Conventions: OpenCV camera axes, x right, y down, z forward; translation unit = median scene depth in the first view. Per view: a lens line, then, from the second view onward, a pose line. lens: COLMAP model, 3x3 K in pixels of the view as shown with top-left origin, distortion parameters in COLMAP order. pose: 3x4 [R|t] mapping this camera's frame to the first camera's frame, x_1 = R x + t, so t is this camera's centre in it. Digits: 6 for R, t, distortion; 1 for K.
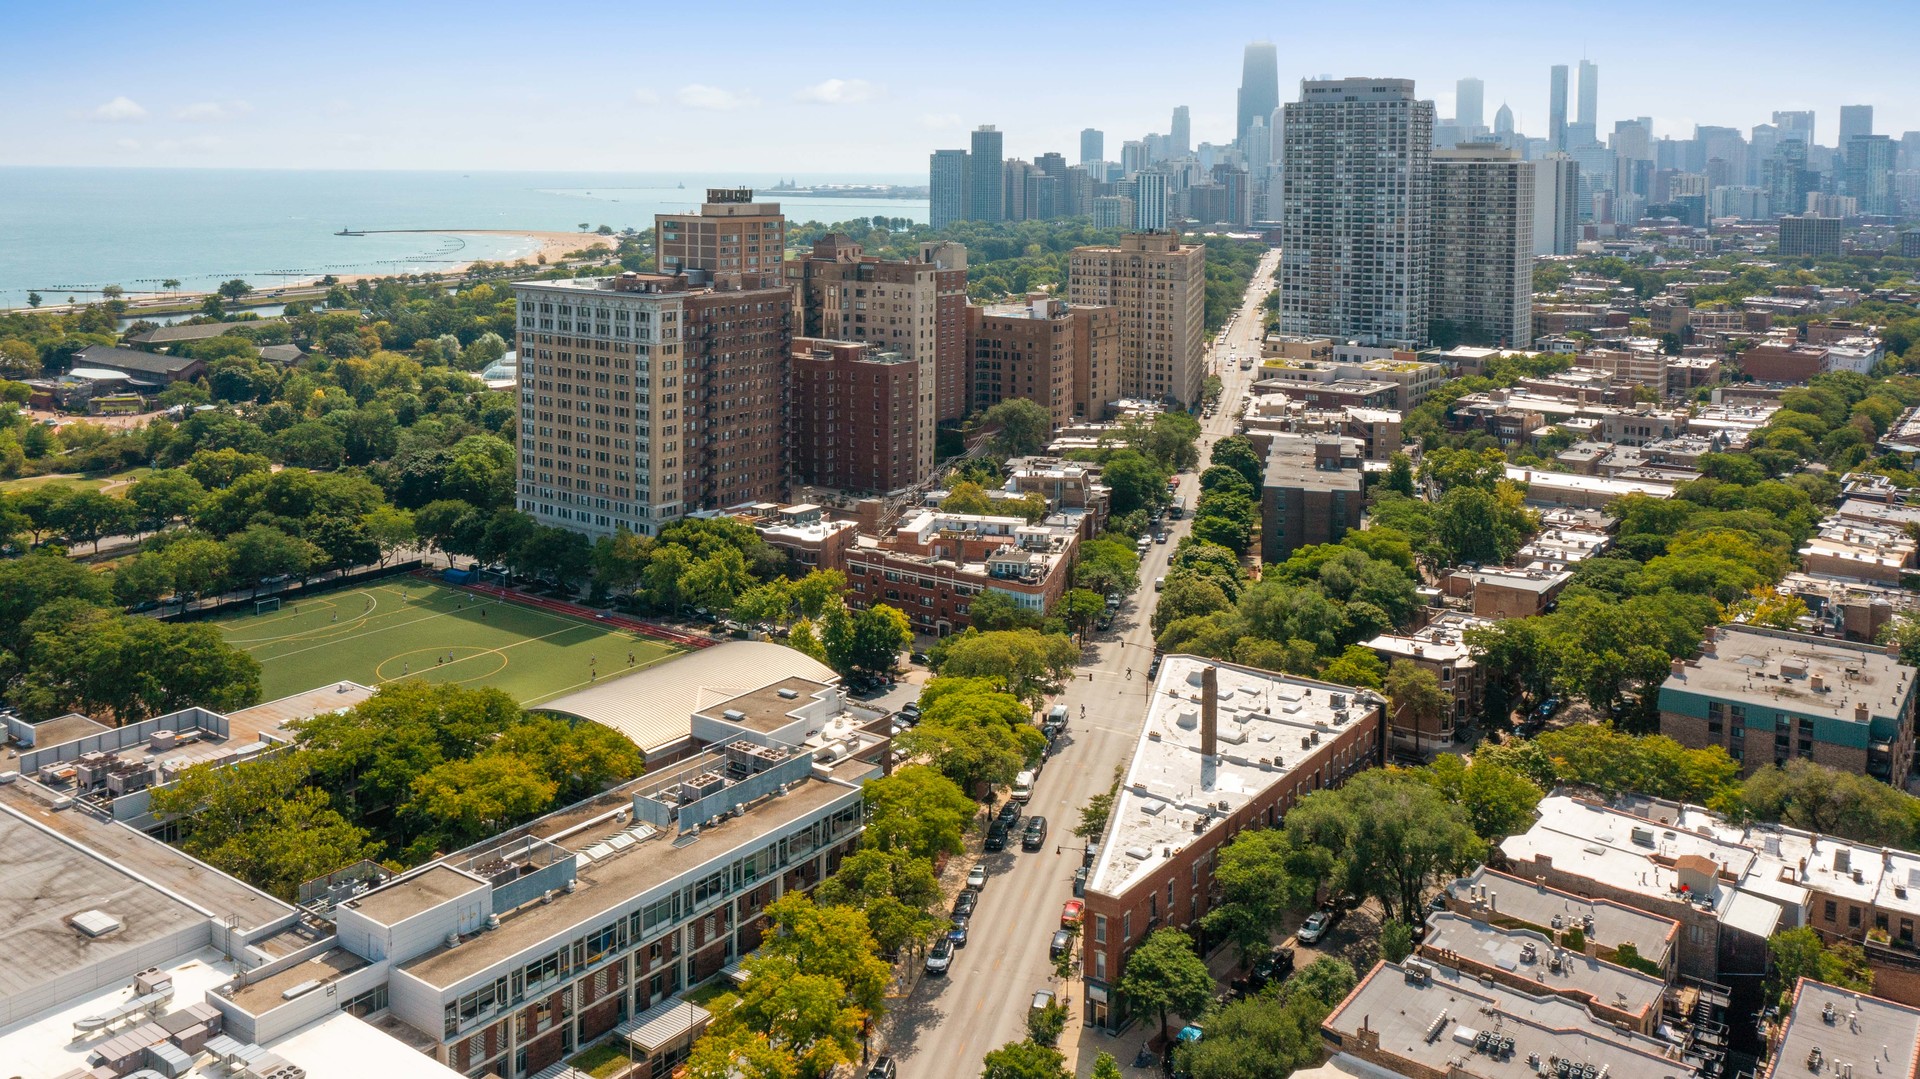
lens RADIAL K [[1584.6, 0, 960.6], [0, 1584.6, 539.0], [0, 0, 1]] dist [0.002928, 0.000825]
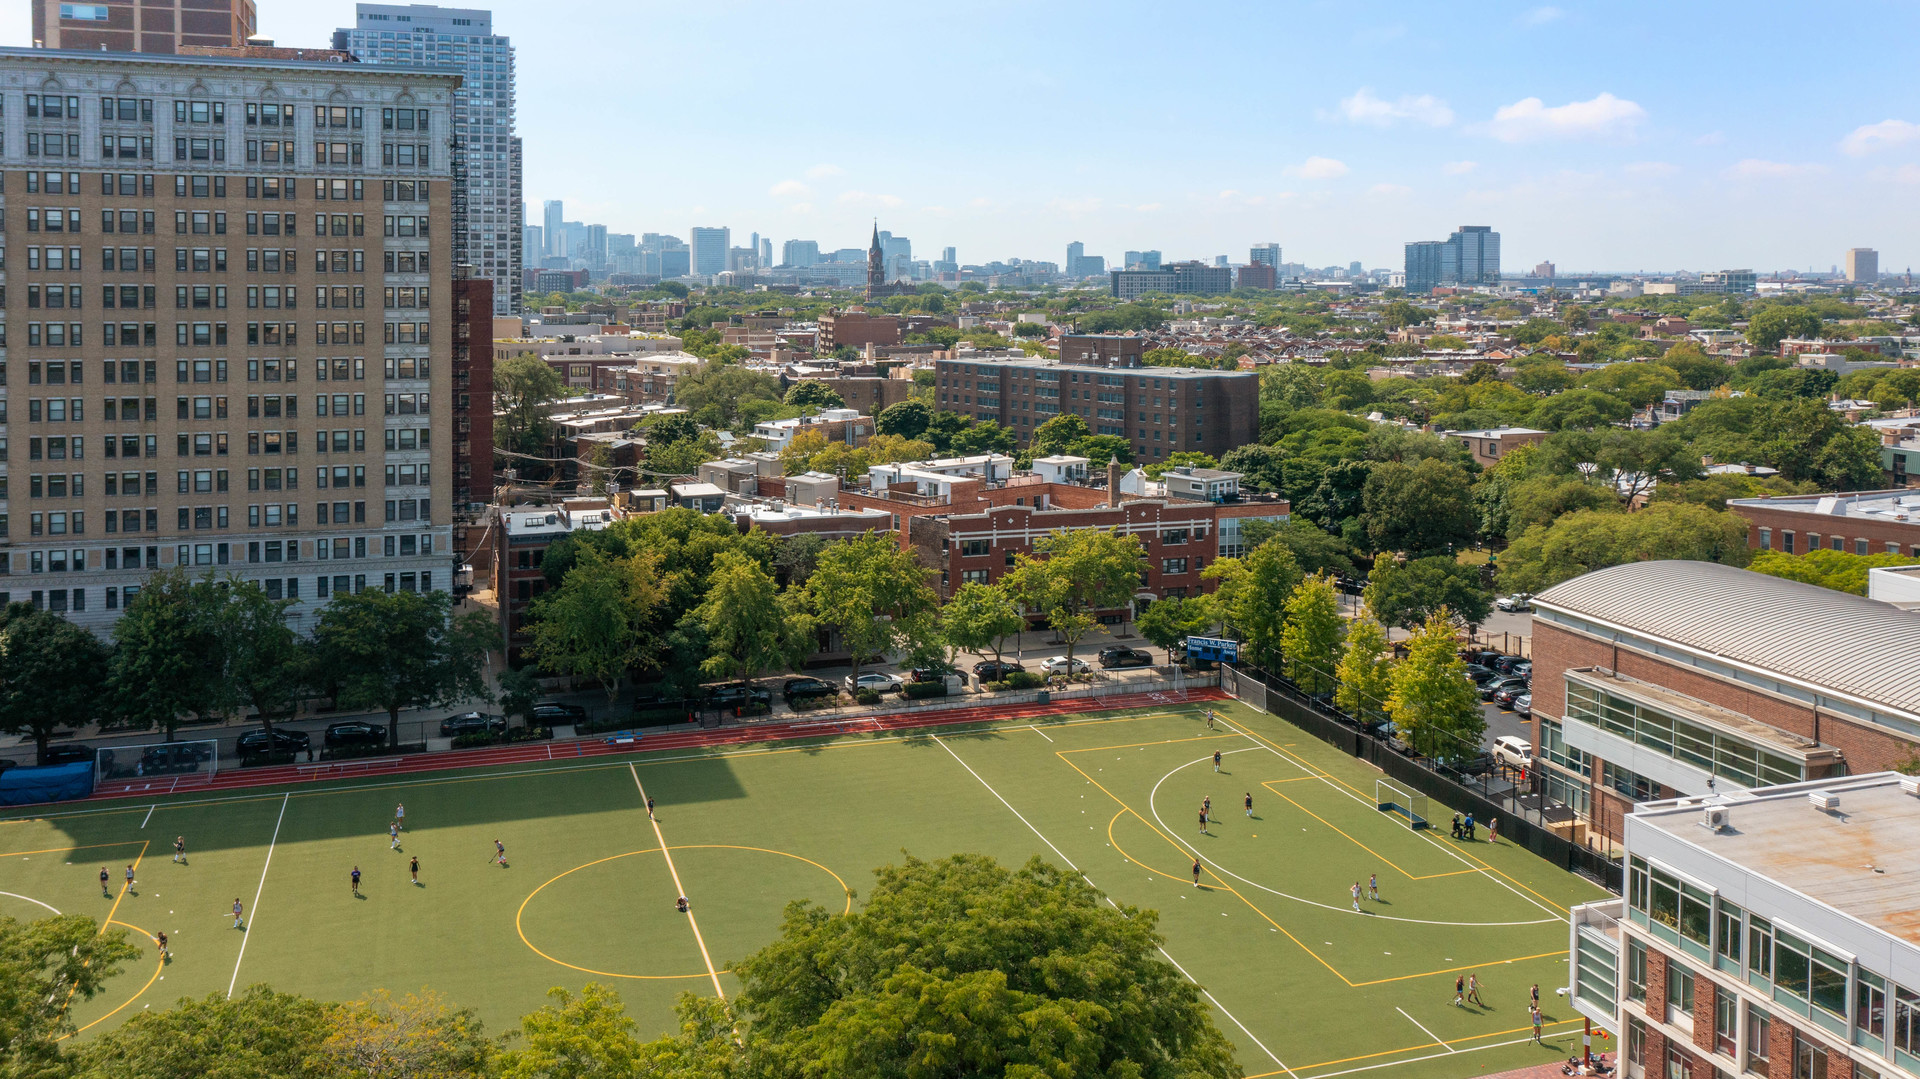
lens RADIAL K [[1584.6, 0, 962.1], [0, 1584.6, 539.9], [0, 0, 1]] dist [0.002928, 0.000825]
pose [[0.581124, -0.136780, 0.802238, -0.275521], [0.181933, 0.982661, 0.035753, -0.002934], [-0.793218, 0.125176, 0.595932, 0.336218]]
